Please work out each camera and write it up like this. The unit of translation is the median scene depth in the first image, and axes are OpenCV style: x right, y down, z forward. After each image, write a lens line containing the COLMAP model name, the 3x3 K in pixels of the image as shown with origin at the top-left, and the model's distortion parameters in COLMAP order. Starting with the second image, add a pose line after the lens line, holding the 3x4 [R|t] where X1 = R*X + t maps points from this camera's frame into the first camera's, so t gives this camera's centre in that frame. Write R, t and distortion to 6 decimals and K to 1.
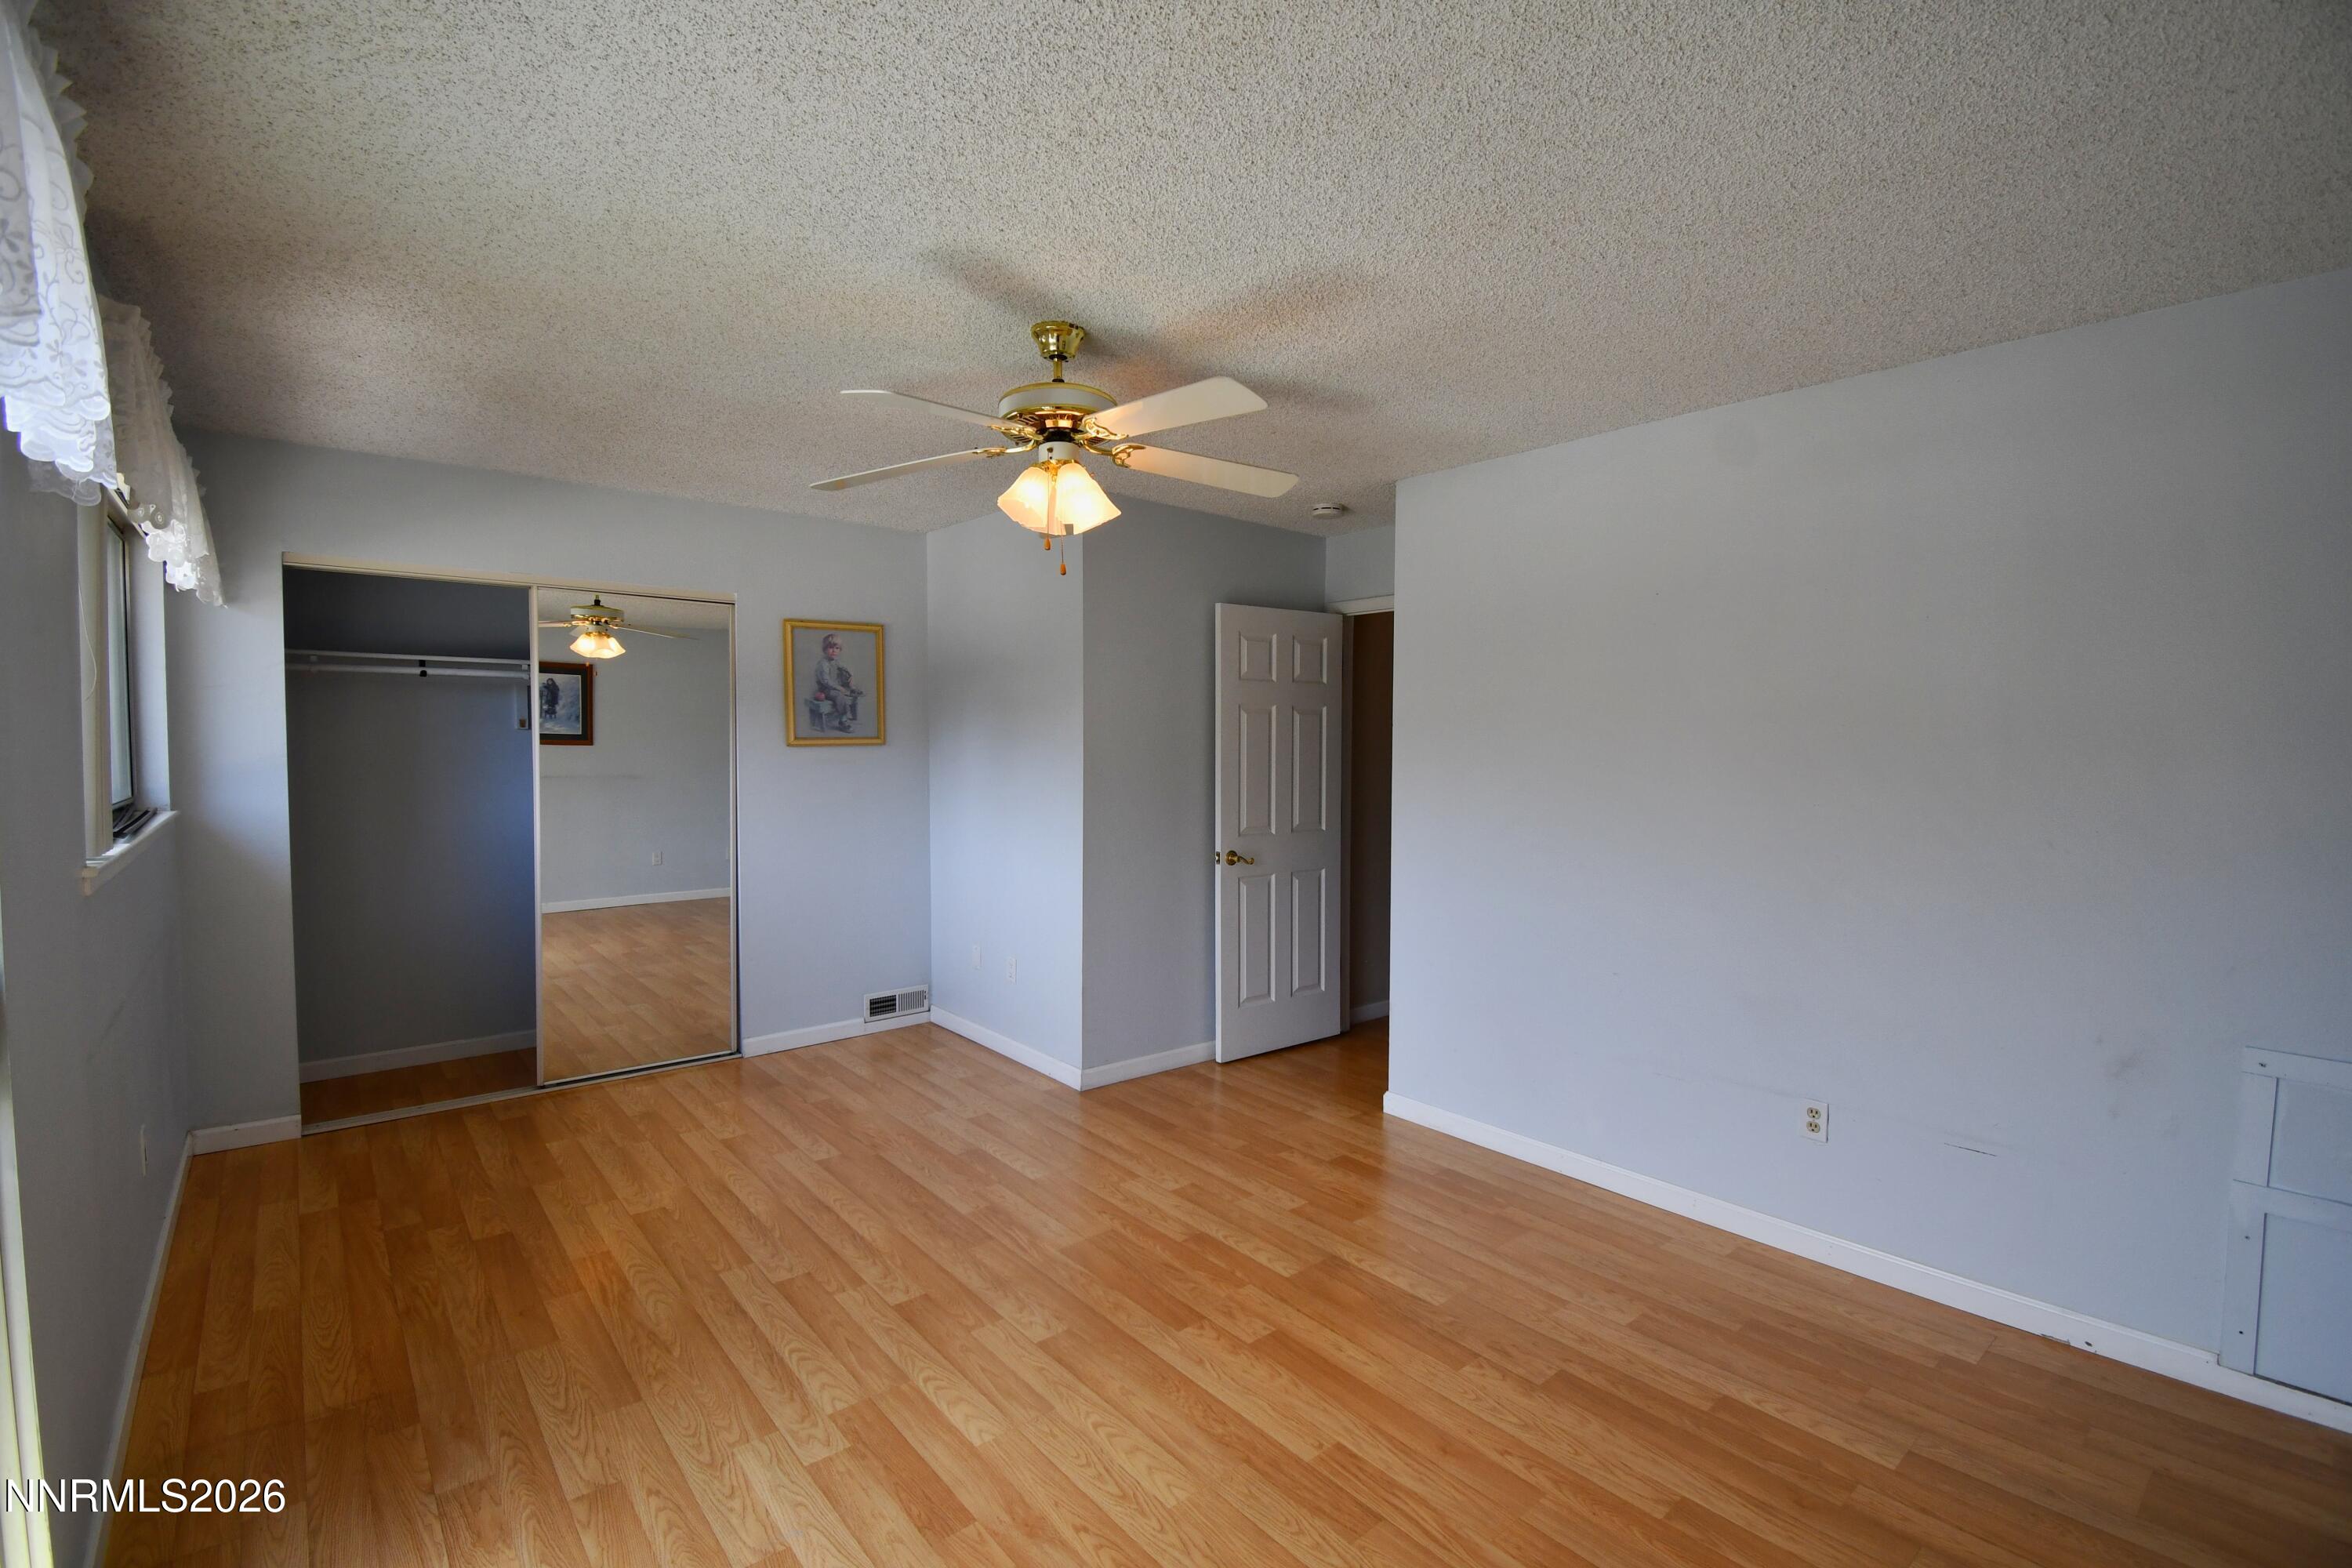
lens RADIAL K [[1032.1, 0, 1166.0], [0, 1032.1, 775.5], [0, 0, 1]] dist [0.007045, -0.017055]
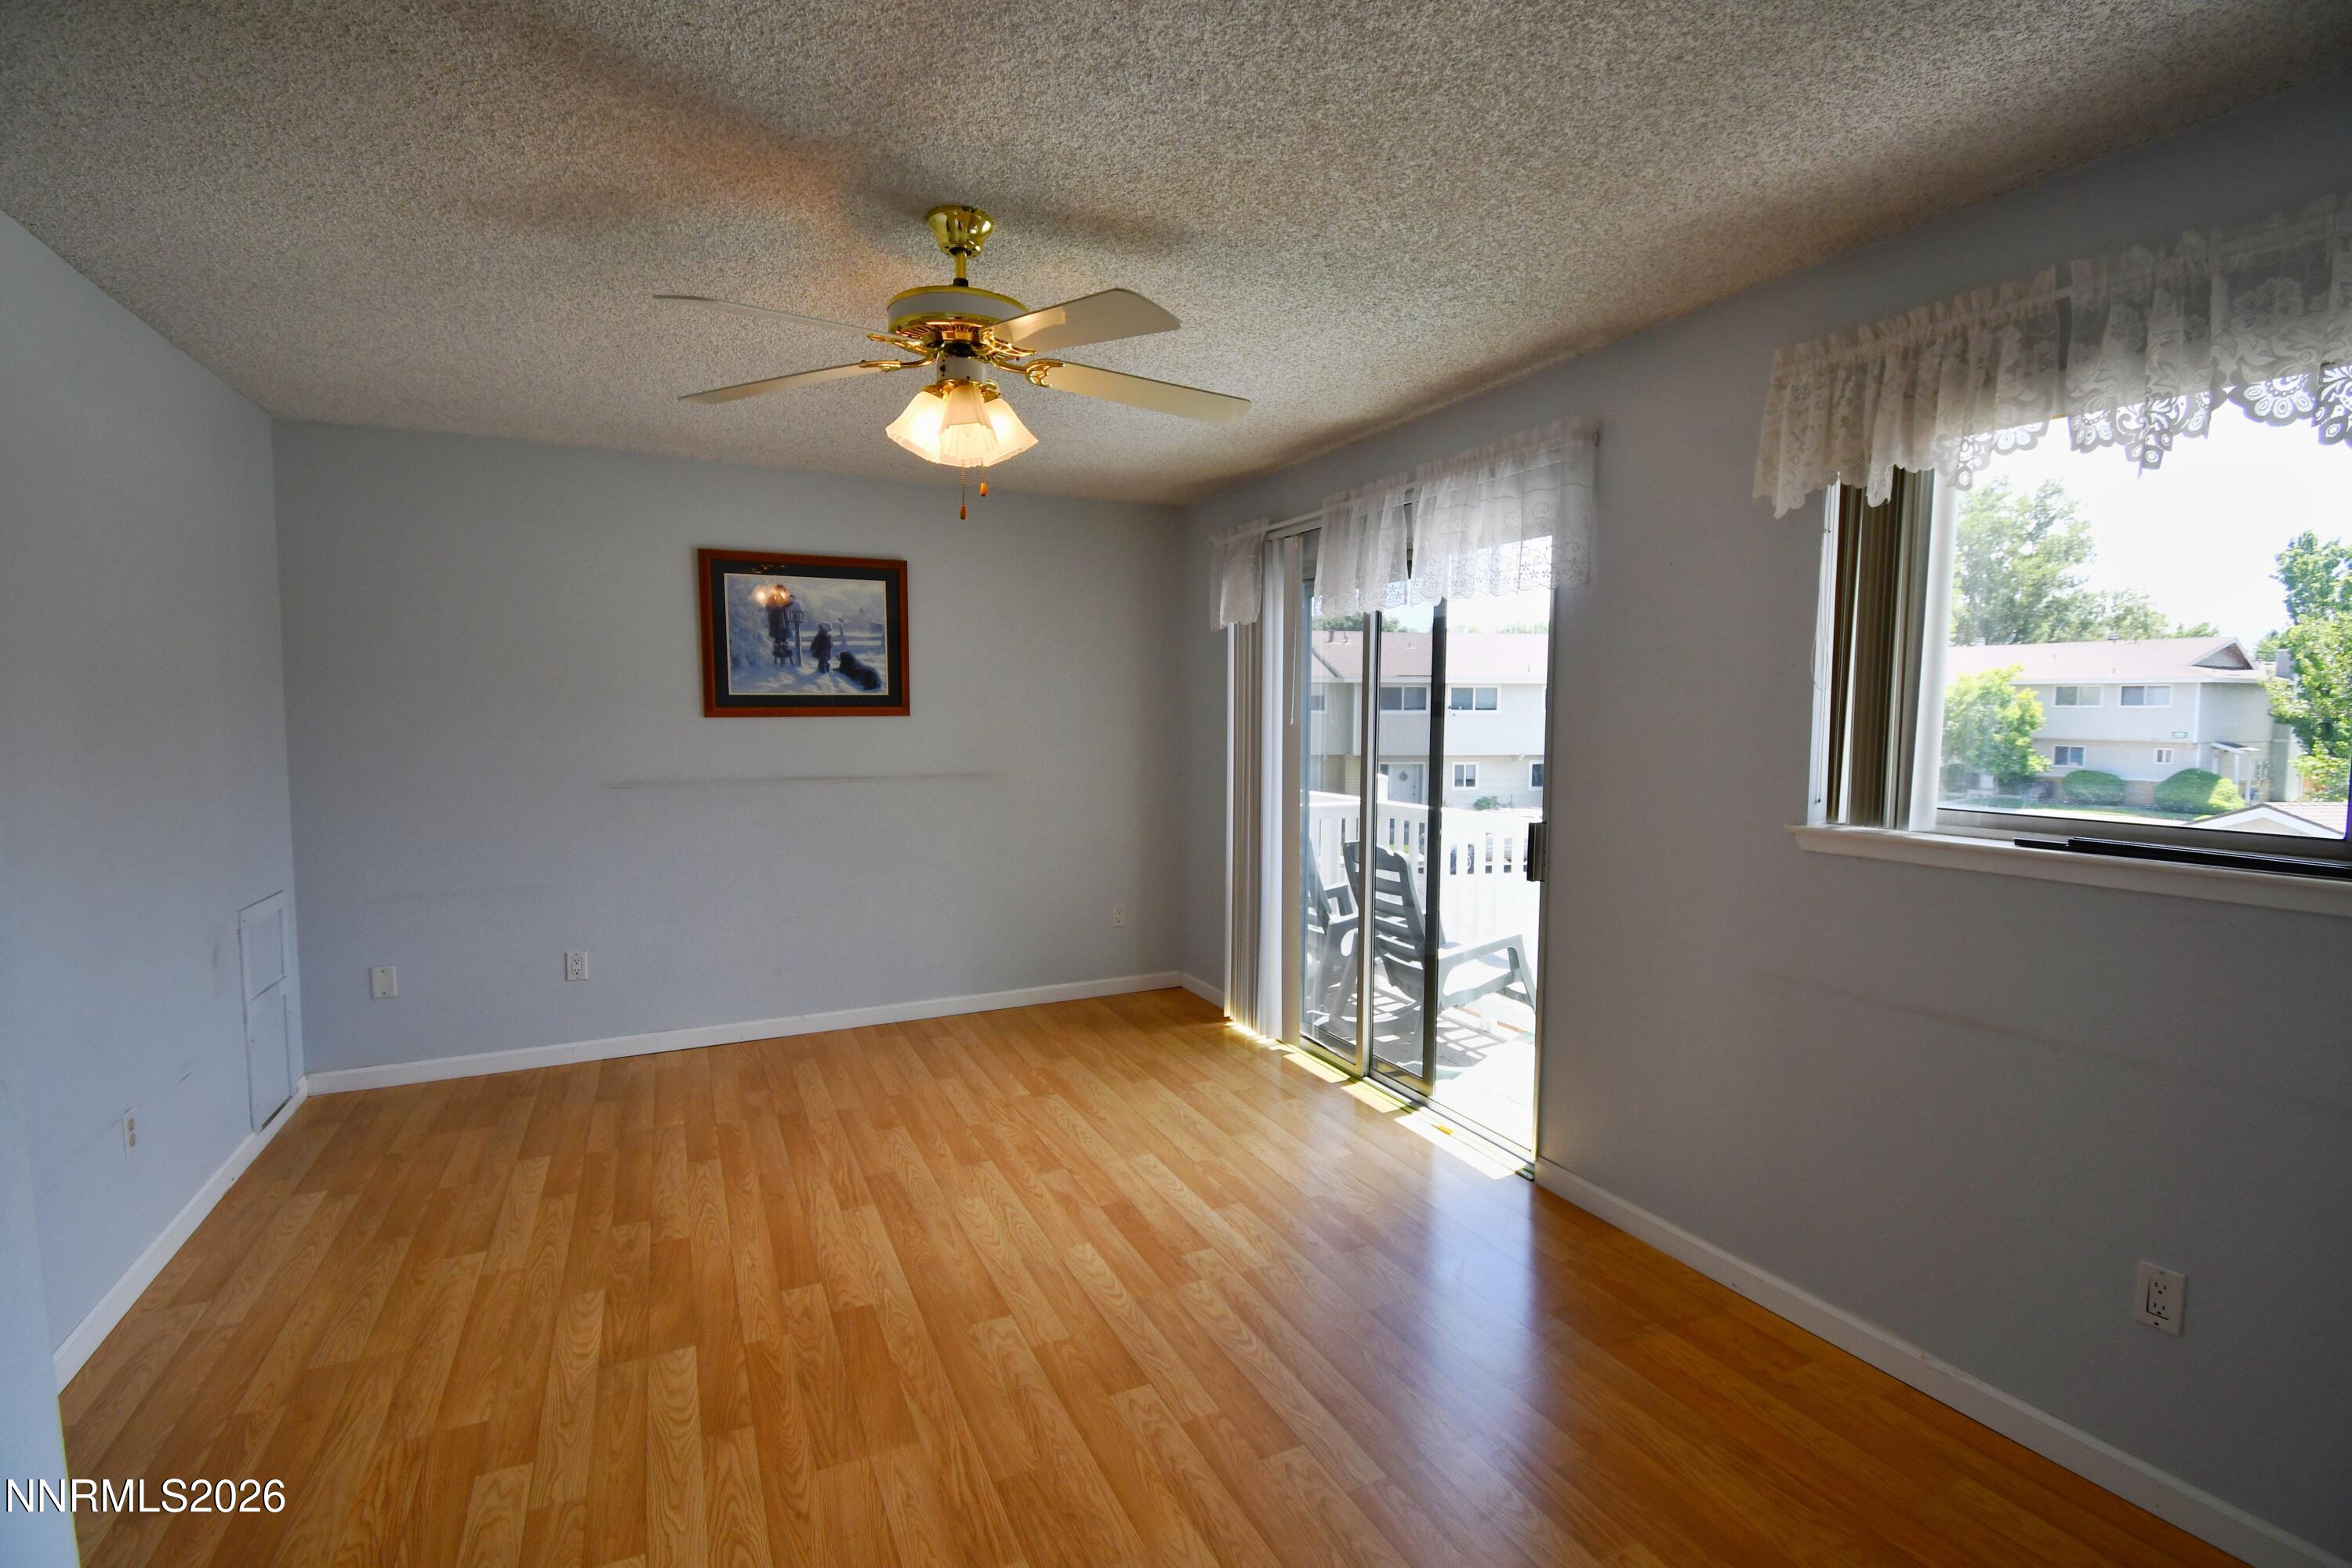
lens RADIAL K [[1032.1, 0, 1165.3], [0, 1032.1, 786.5], [0, 0, 1]] dist [0.007045, -0.017055]
pose [[-0.968854, -0.034054, 0.245282, -0.498427], [-0.005643, 0.993278, 0.115613, -0.073521], [-0.247570, 0.110628, -0.962533, 1.868708]]
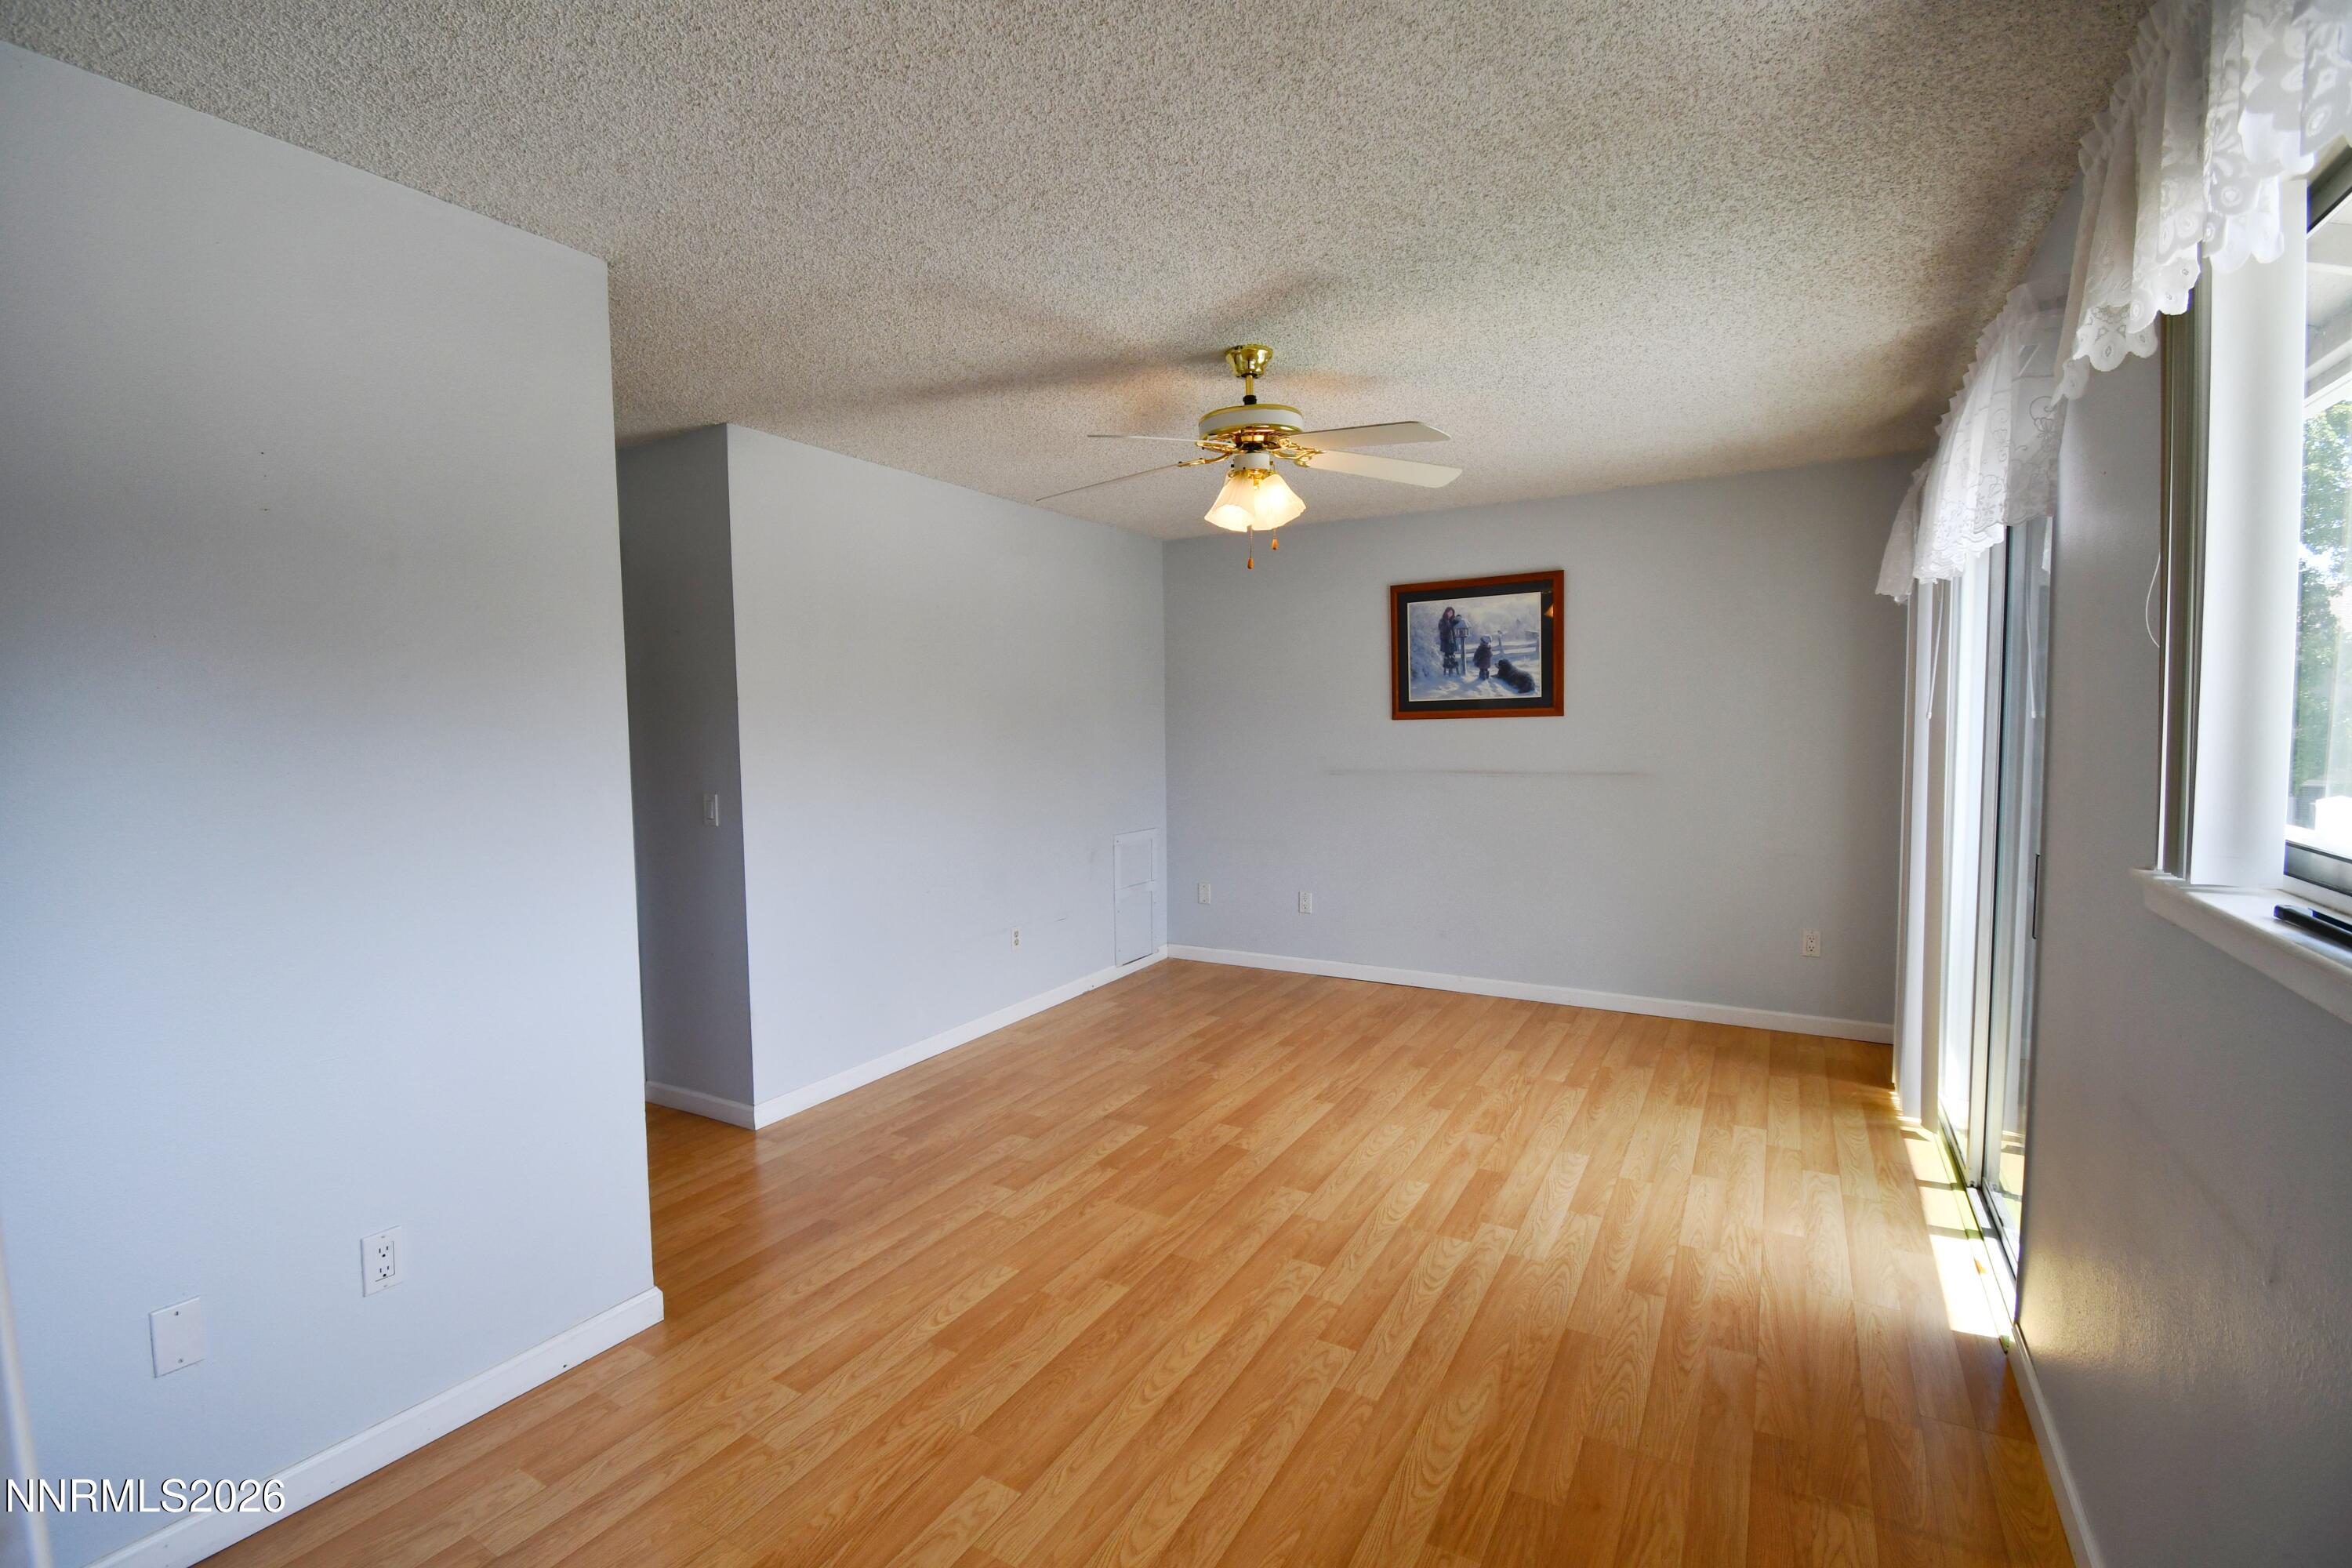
lens RADIAL K [[1032.1, 0, 1168.7], [0, 1032.1, 782.4], [0, 0, 1]] dist [0.007045, -0.017055]
pose [[-0.329923, -0.064184, 0.941823, -1.215226], [0.048012, 0.995254, 0.084644, -0.058990], [-0.942786, 0.073145, -0.325275, 1.534241]]
